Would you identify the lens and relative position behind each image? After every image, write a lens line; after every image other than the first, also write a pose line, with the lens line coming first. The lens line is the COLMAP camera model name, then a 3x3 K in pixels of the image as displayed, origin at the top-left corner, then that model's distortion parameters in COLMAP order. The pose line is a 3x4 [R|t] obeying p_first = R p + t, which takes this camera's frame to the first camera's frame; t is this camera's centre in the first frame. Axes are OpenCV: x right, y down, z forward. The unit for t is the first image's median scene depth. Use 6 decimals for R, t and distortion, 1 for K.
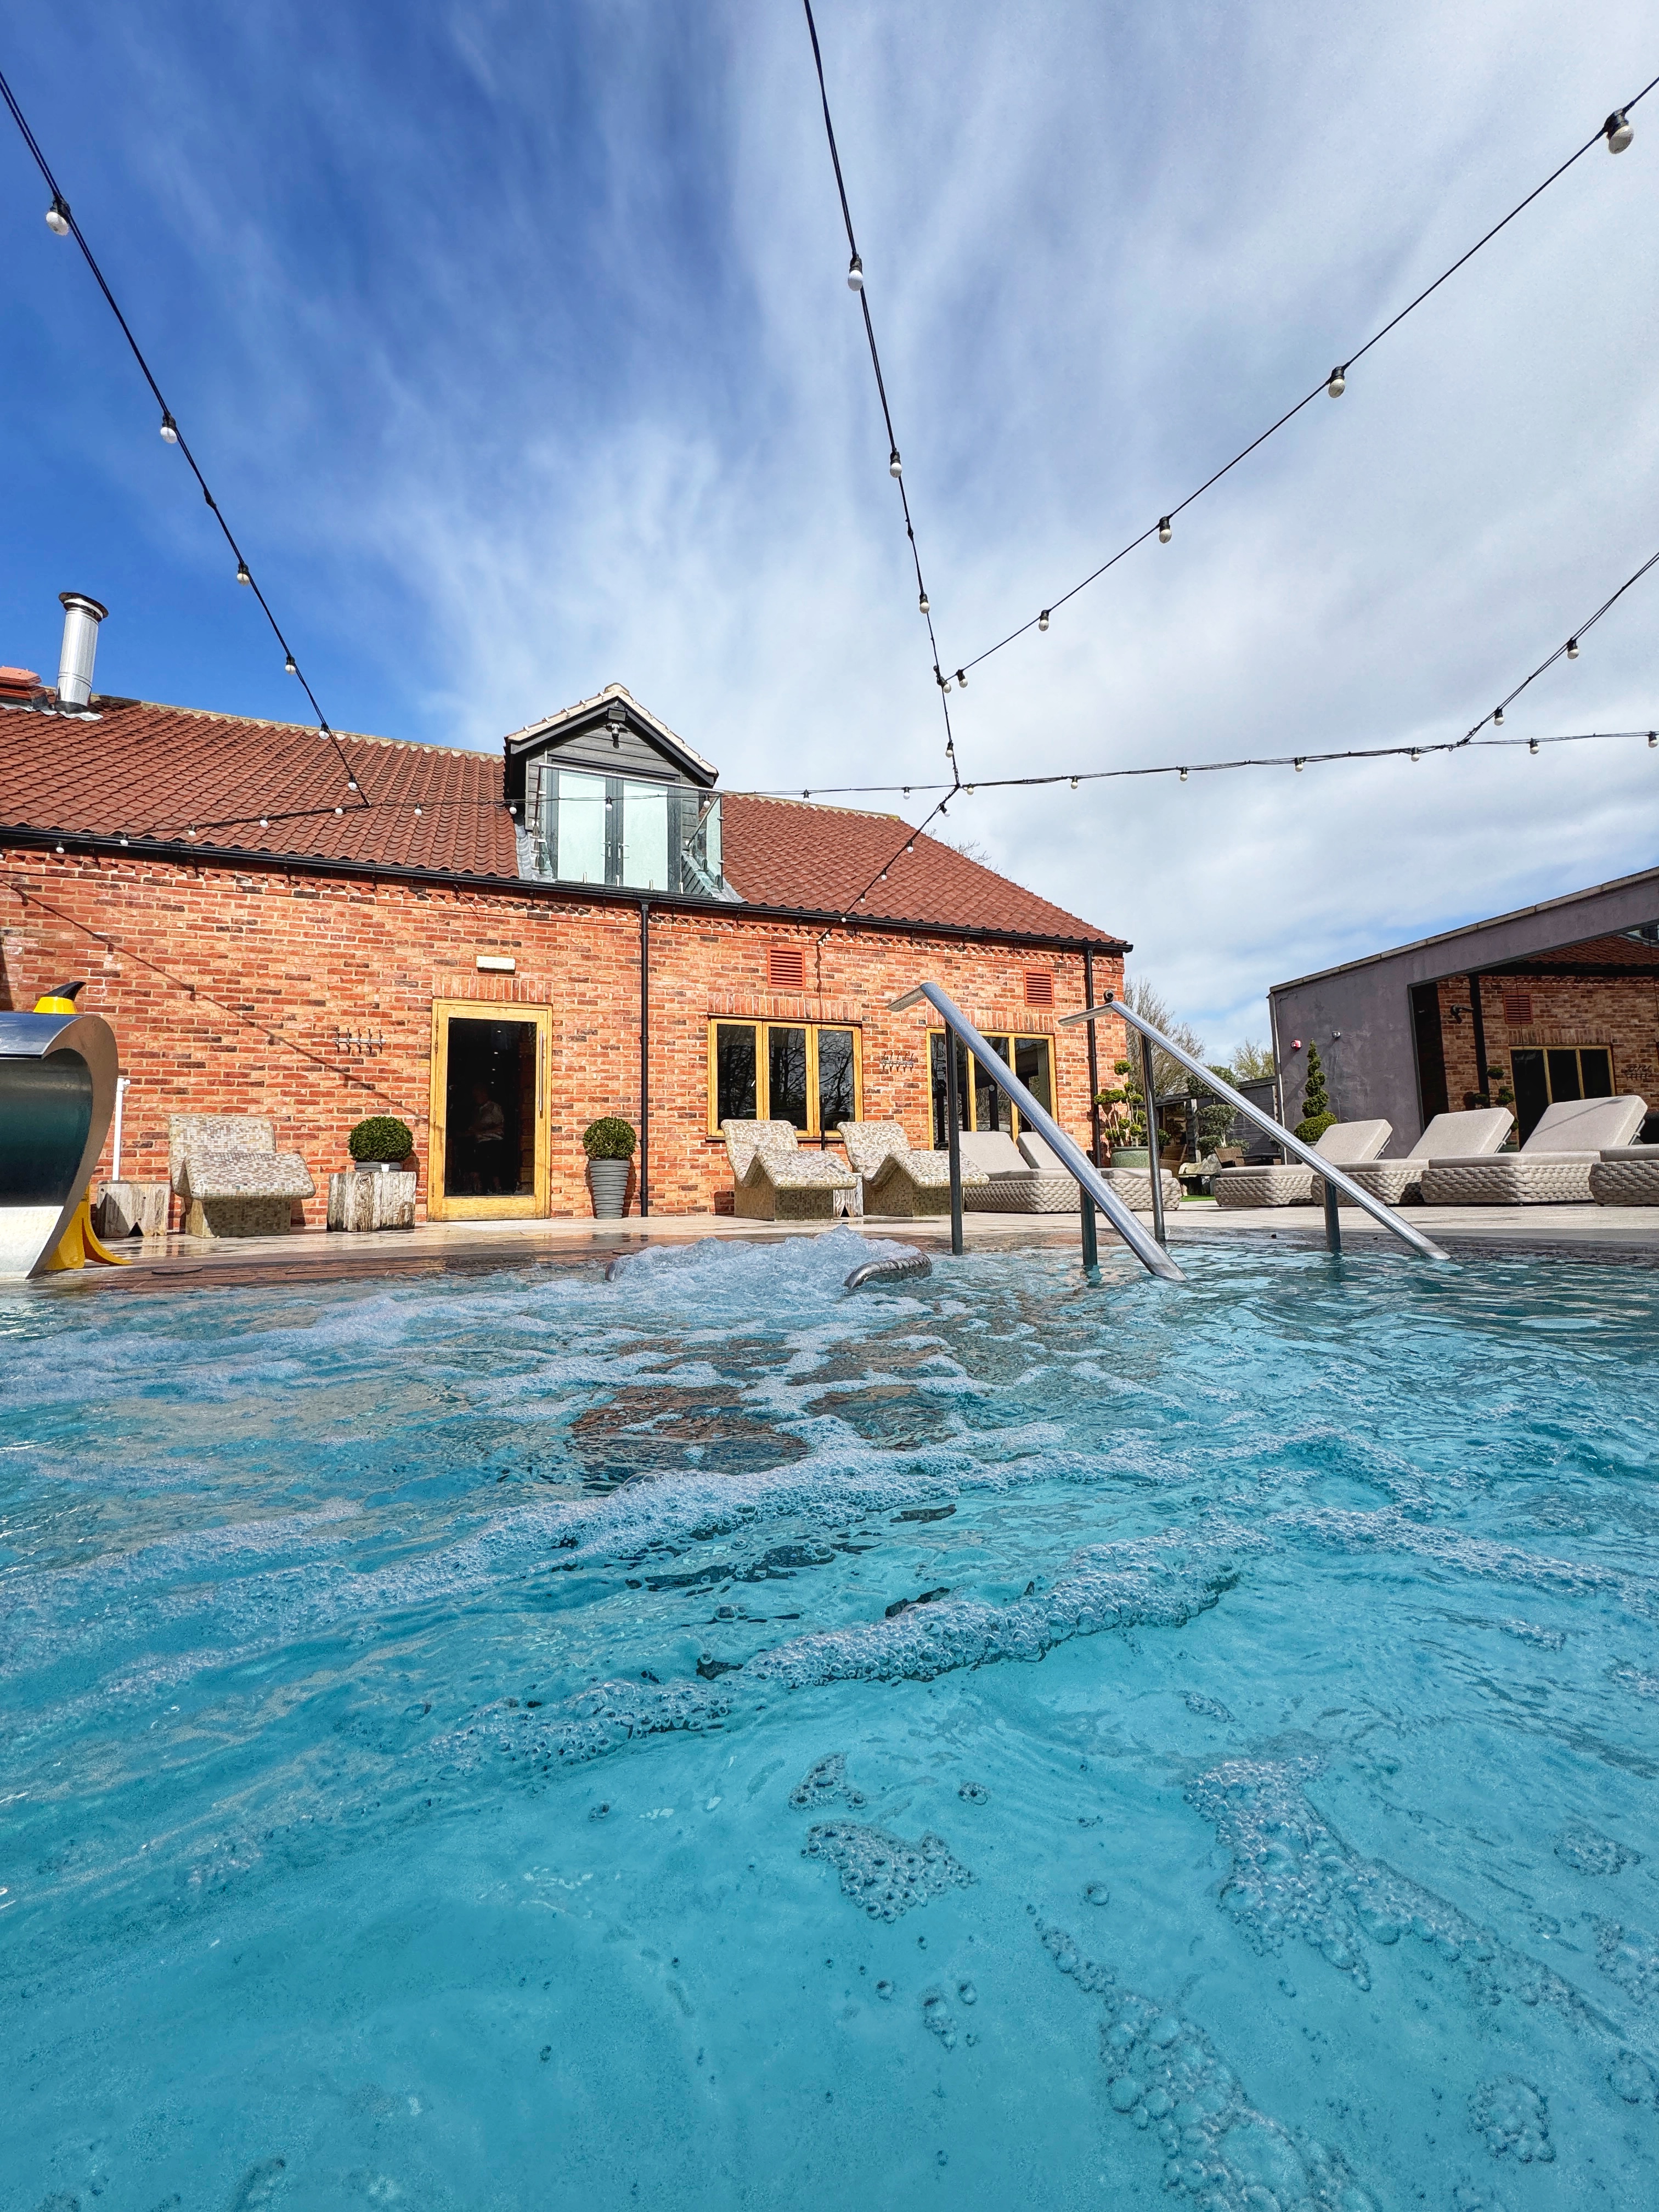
lens RADIAL K [[880.9, 0, 829.9], [0, 880.9, 1114.8], [0, 0, 1]] dist [-0.000543, 0.000215]
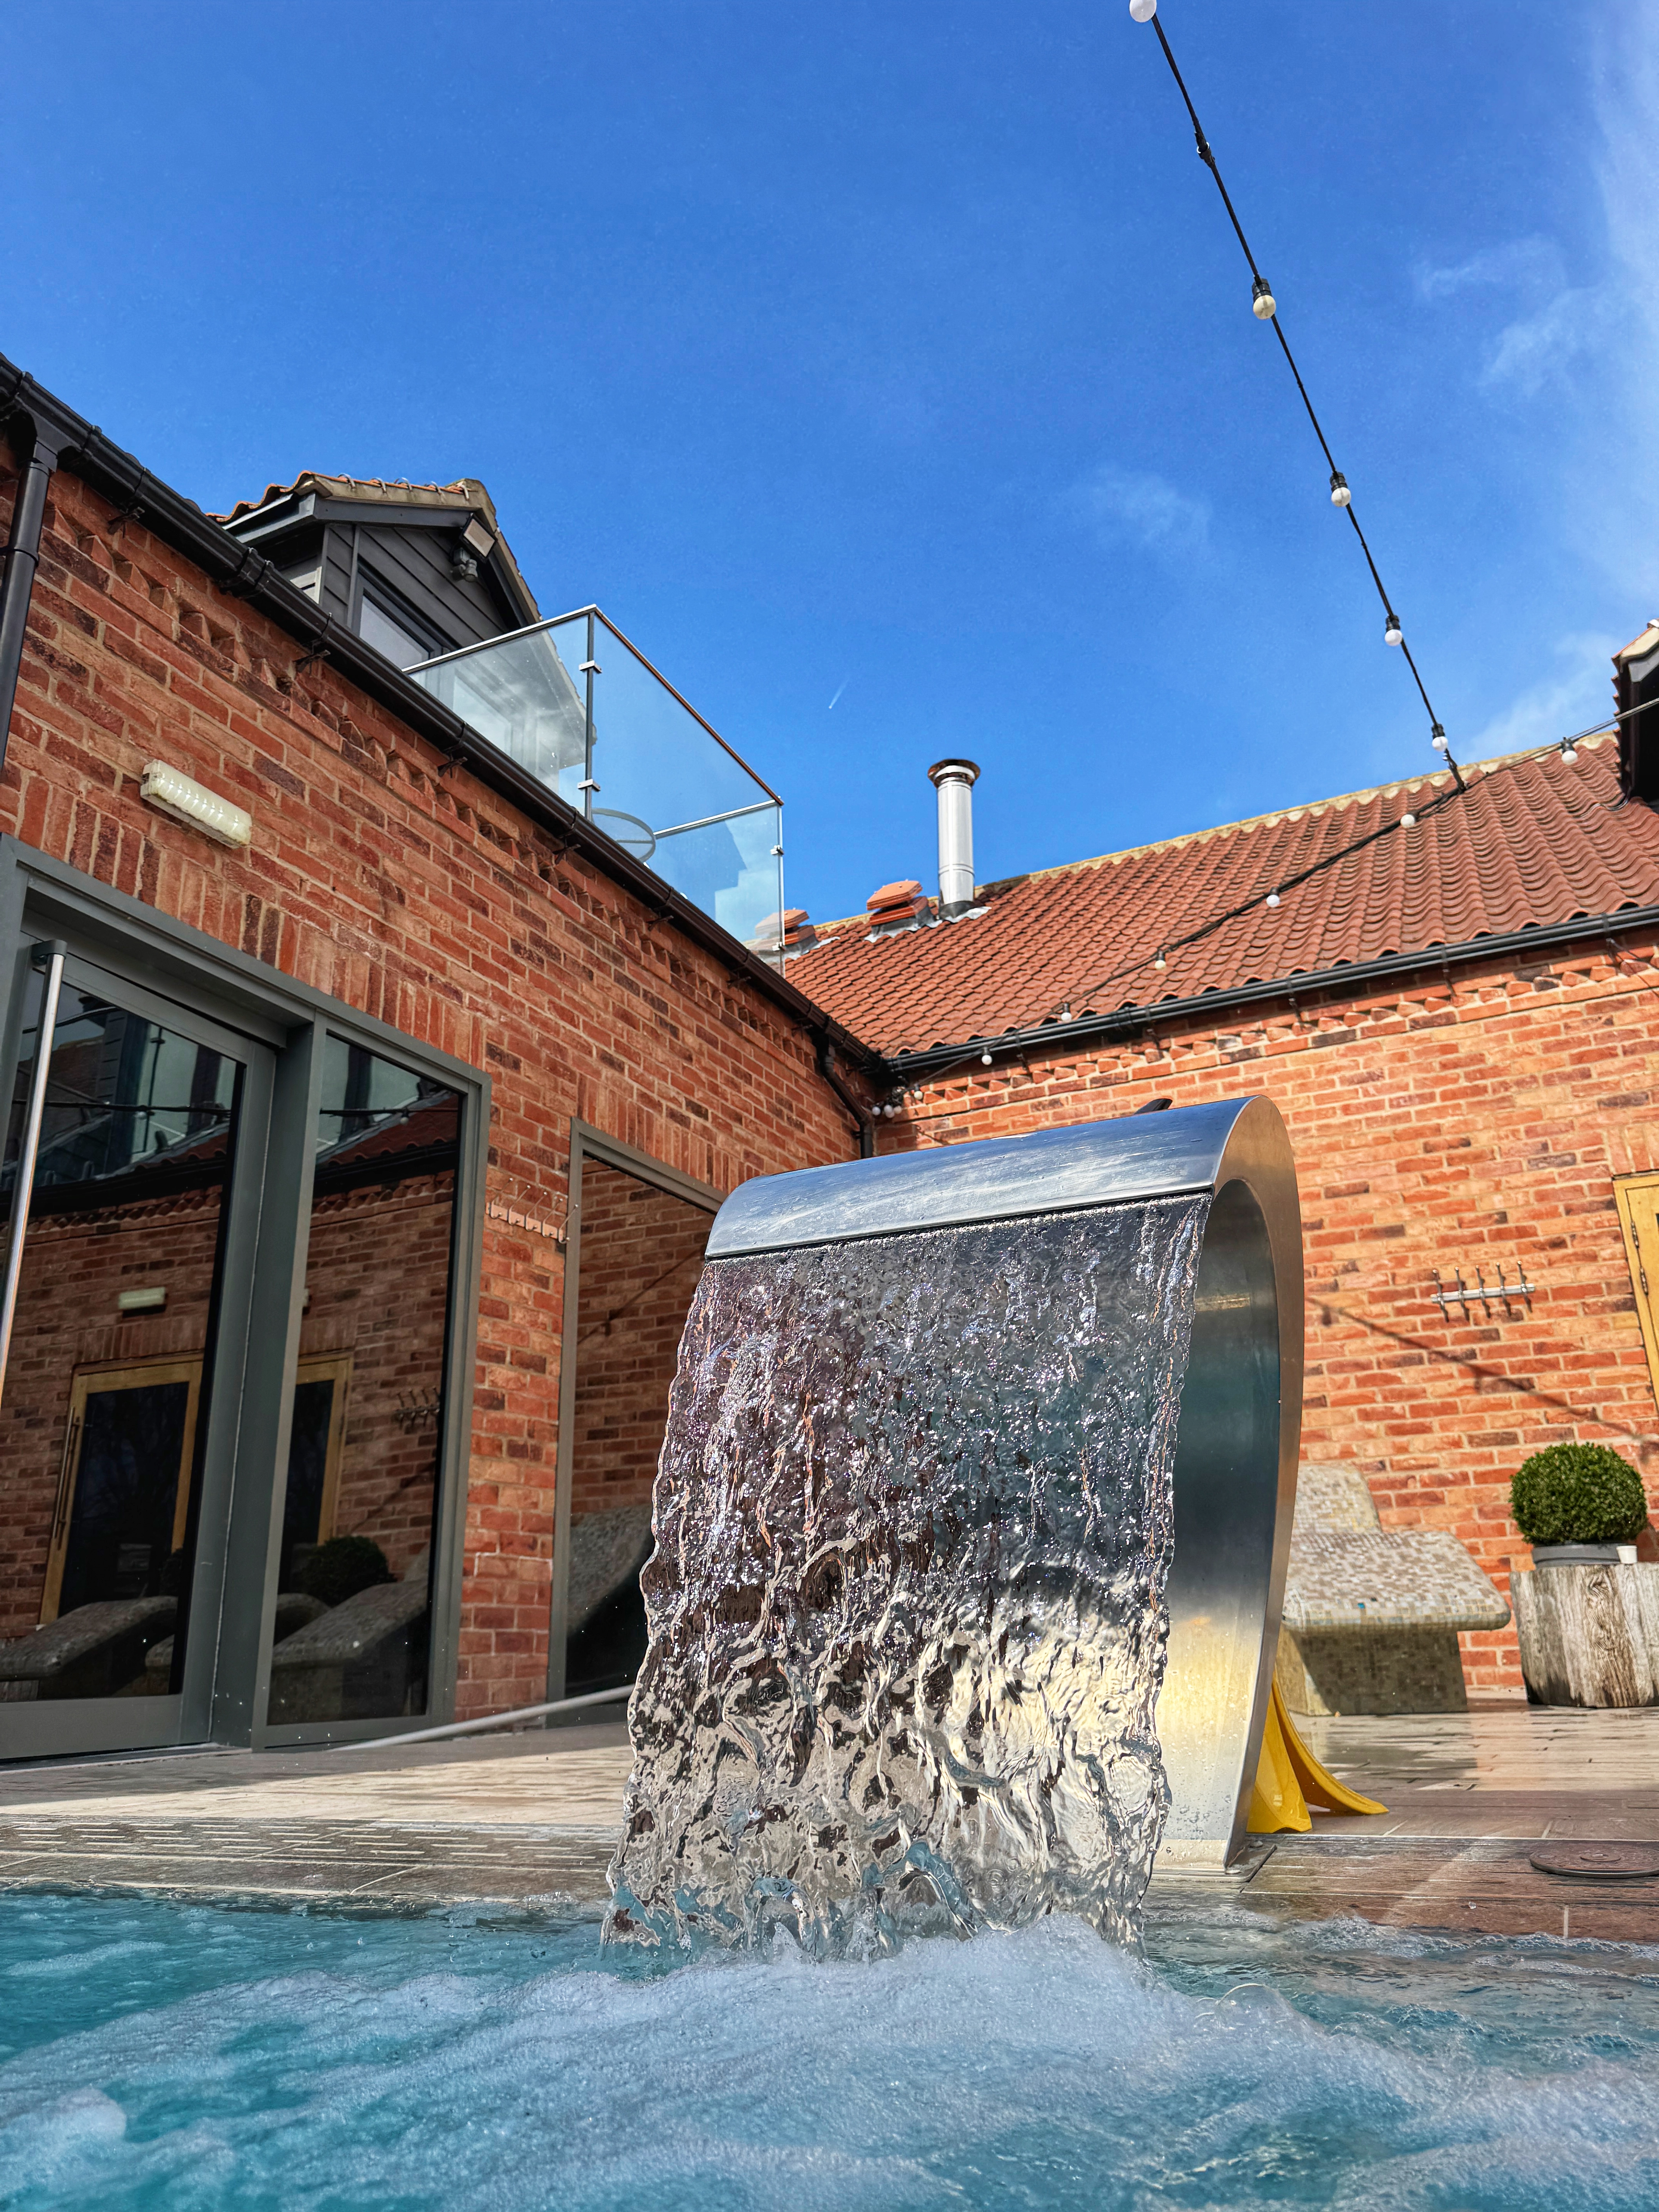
lens RADIAL K [[1568.0, 0, 763.6], [0, 1568.0, 1104.4], [0, 0, 1]] dist [0.092856, -0.199444]
pose [[0.652094, -0.243585, -0.717941, -0.136865], [0.077561, 0.963445, -0.256433, 0.010145], [0.754160, 0.111534, 0.647150, 0.115347]]
